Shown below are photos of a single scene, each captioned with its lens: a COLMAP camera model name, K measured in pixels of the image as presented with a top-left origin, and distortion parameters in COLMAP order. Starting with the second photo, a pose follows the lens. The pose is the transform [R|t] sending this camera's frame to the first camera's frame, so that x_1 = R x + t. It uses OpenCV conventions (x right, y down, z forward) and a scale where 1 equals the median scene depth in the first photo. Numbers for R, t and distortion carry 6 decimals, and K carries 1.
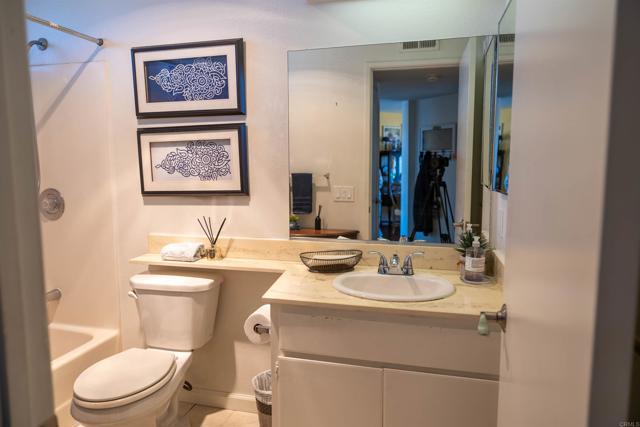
lens RADIAL K [[424.4, 0, 319.6], [0, 424.4, 213.4], [0, 0, 1]] dist [-0.005625, 0.012753]
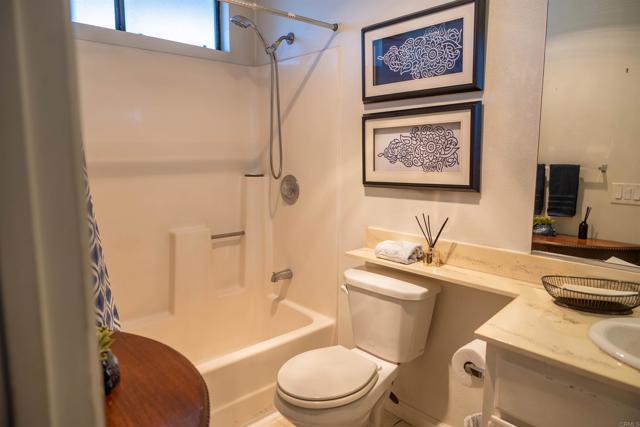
lens RADIAL K [[424.4, 0, 321.0], [0, 424.4, 210.8], [0, 0, 1]] dist [-0.005625, 0.012753]
pose [[0.838069, 0.078316, -0.539914, 0.017498], [-0.066468, 0.996928, 0.041434, -0.020440], [0.541501, 0.001163, 0.840700, 0.164051]]
